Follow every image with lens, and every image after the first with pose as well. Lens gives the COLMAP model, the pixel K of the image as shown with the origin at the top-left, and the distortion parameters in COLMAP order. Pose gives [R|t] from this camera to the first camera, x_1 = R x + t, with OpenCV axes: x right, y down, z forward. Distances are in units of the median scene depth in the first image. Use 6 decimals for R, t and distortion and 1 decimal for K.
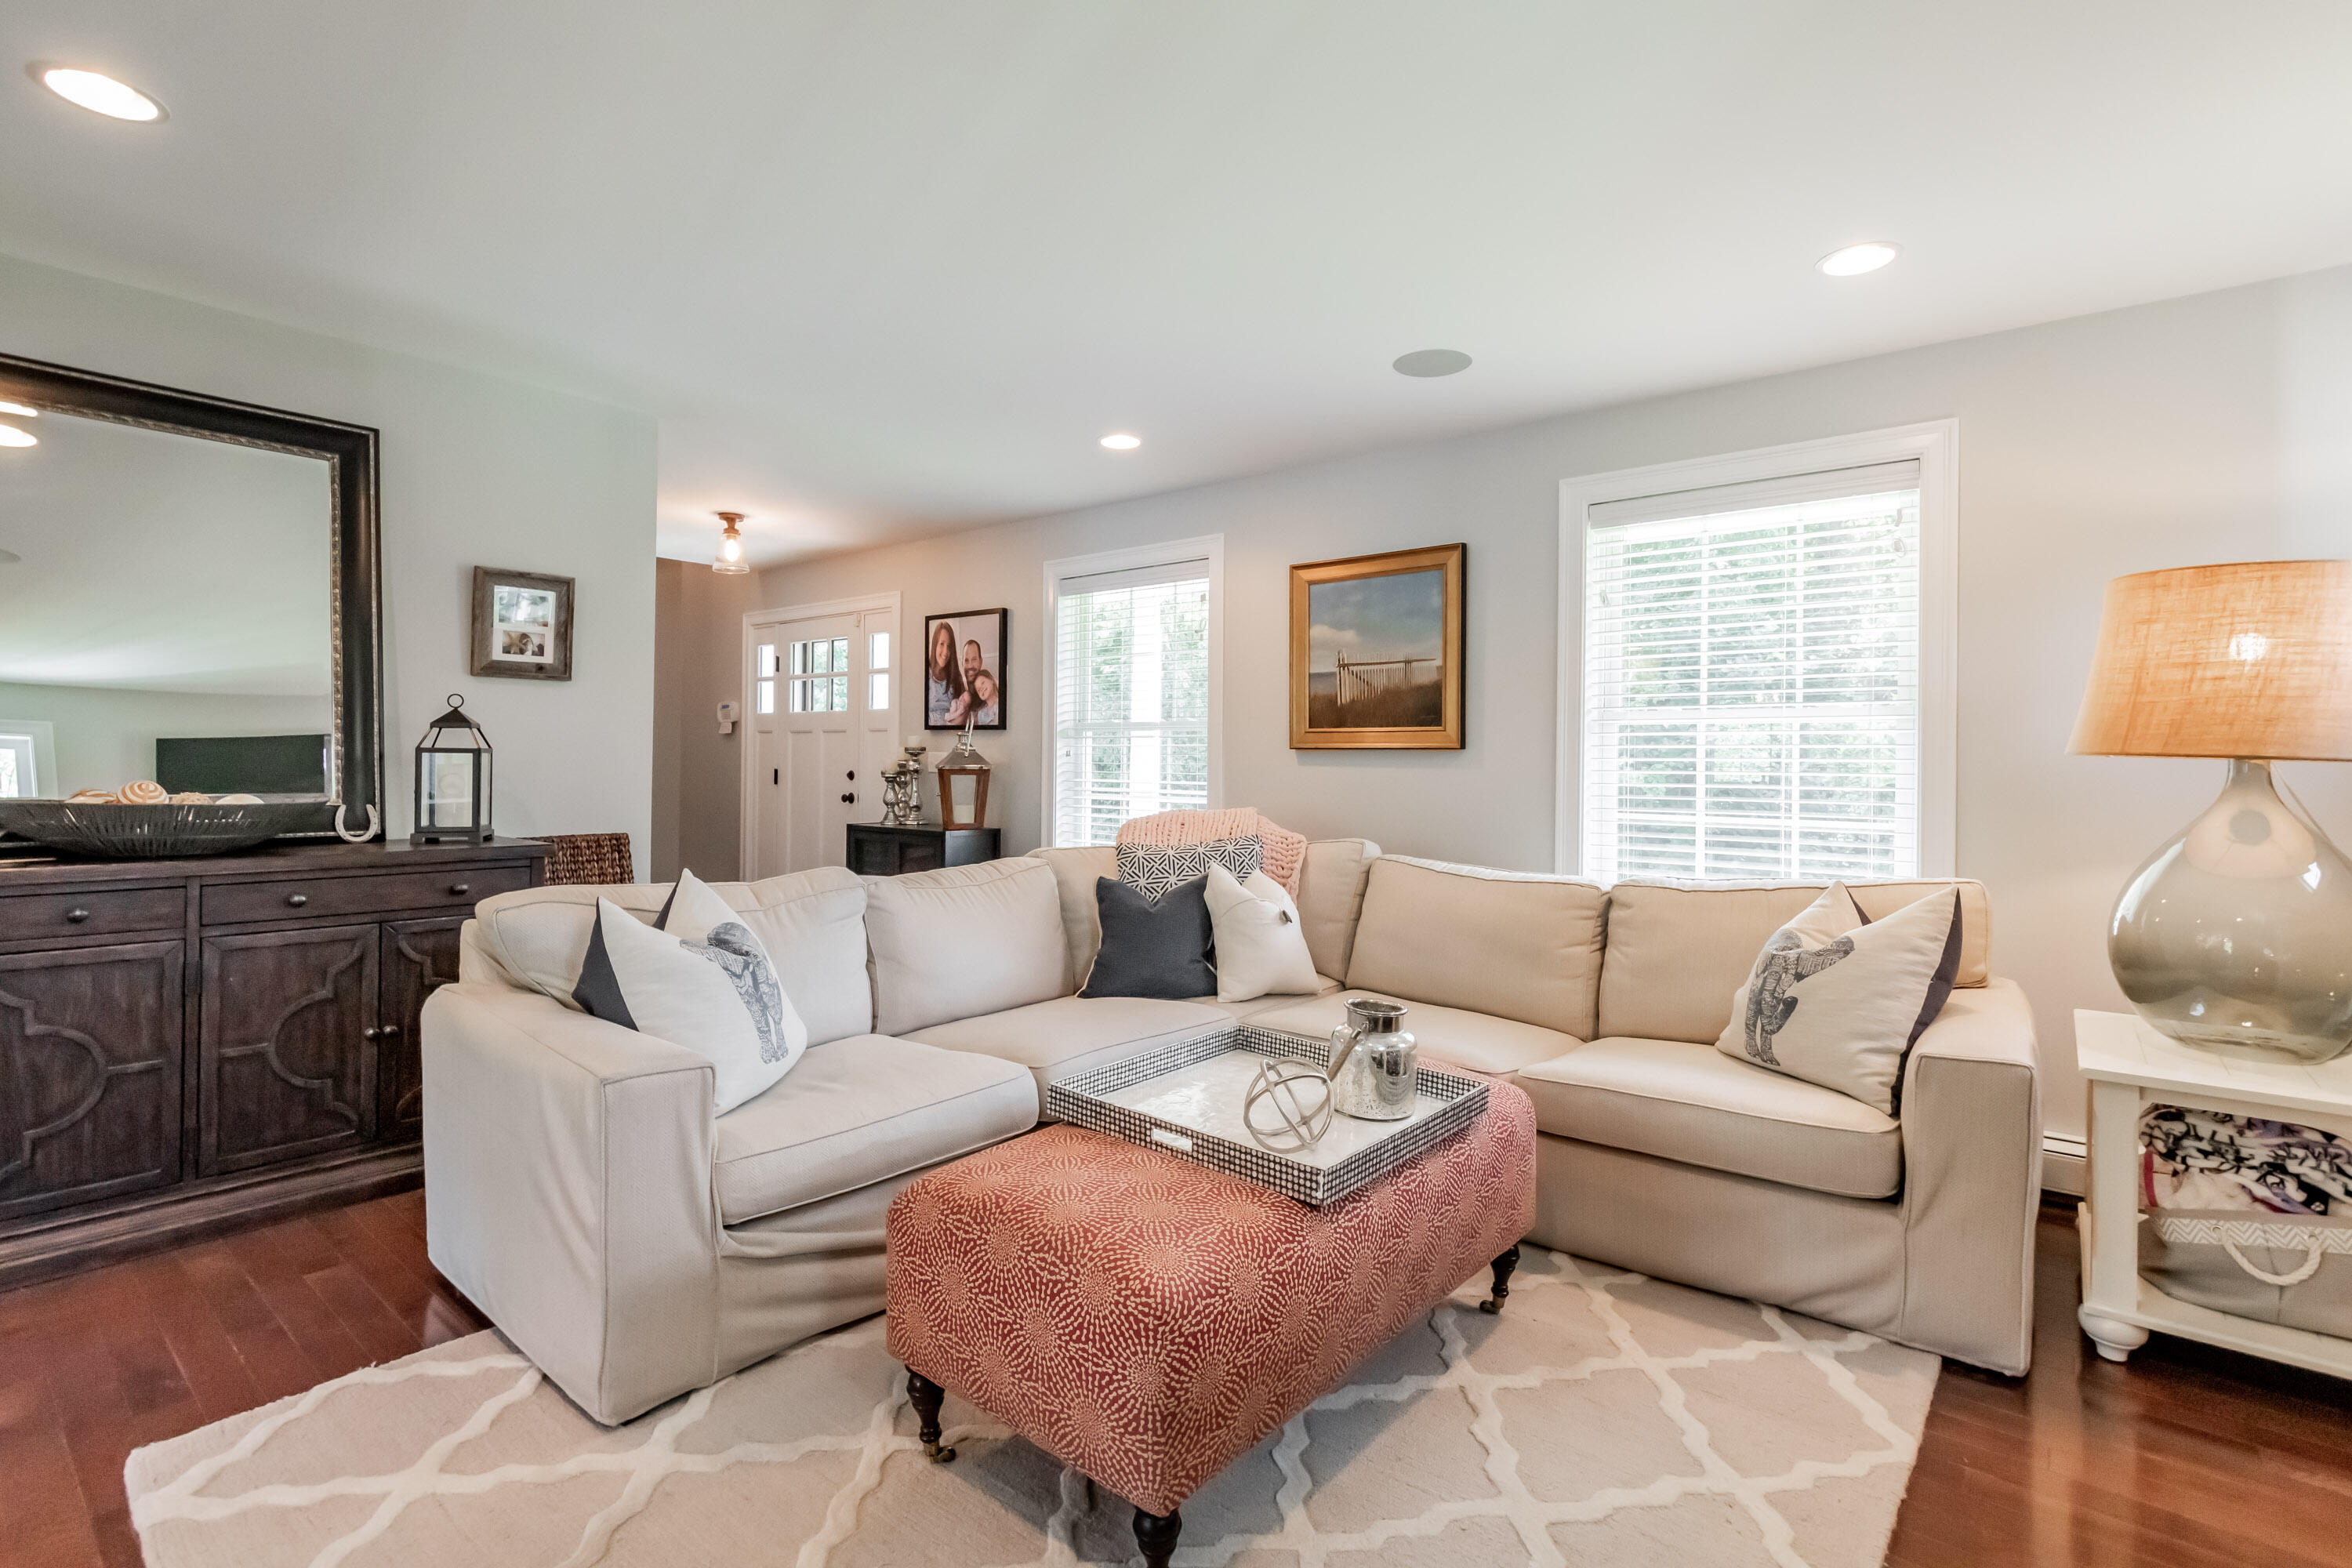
lens RADIAL K [[1077.6, 0, 1146.5], [0, 1077.6, 770.7], [0, 0, 1]] dist [-0.000717, -0.008438]
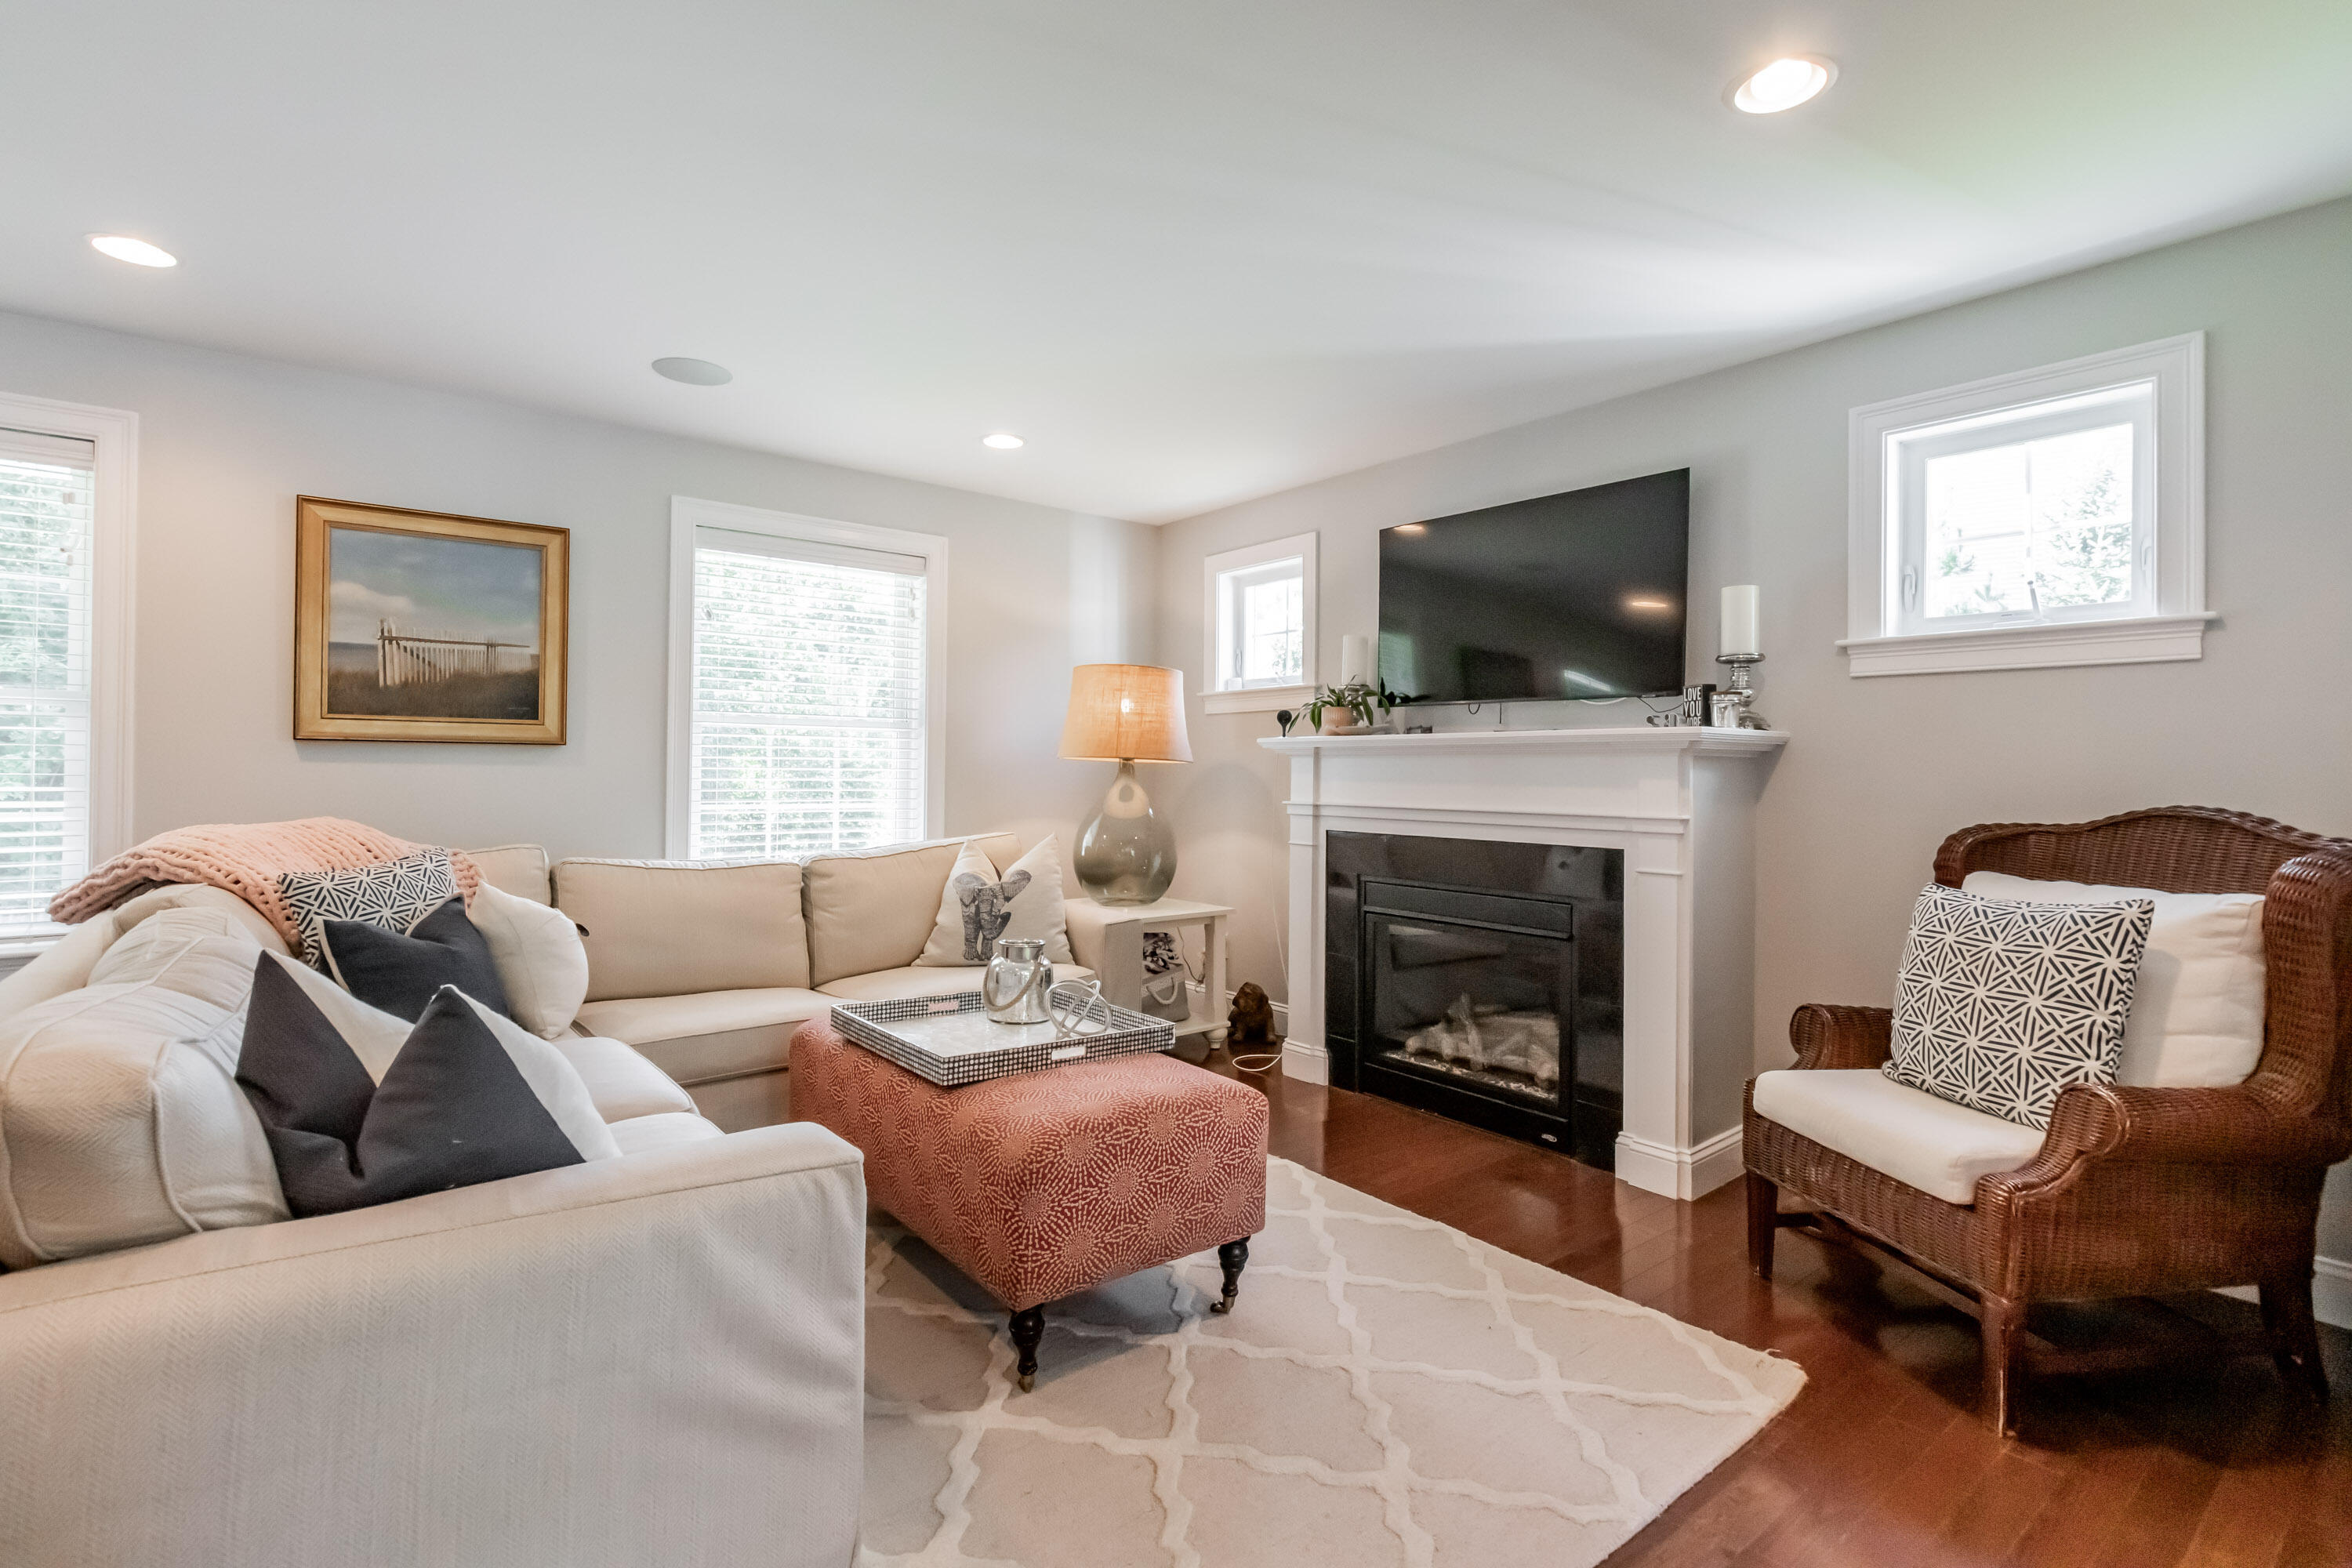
lens RADIAL K [[1118.0, 0, 1176.0], [0, 1118.0, 784.0], [0, 0, 1]] dist [0.001324, 0.000094]
pose [[0.186235, -0.019744, 0.982307, -0.571486], [0.002007, 0.999804, 0.019715, -0.003831], [-0.982503, -0.001700, 0.186238, 0.280315]]
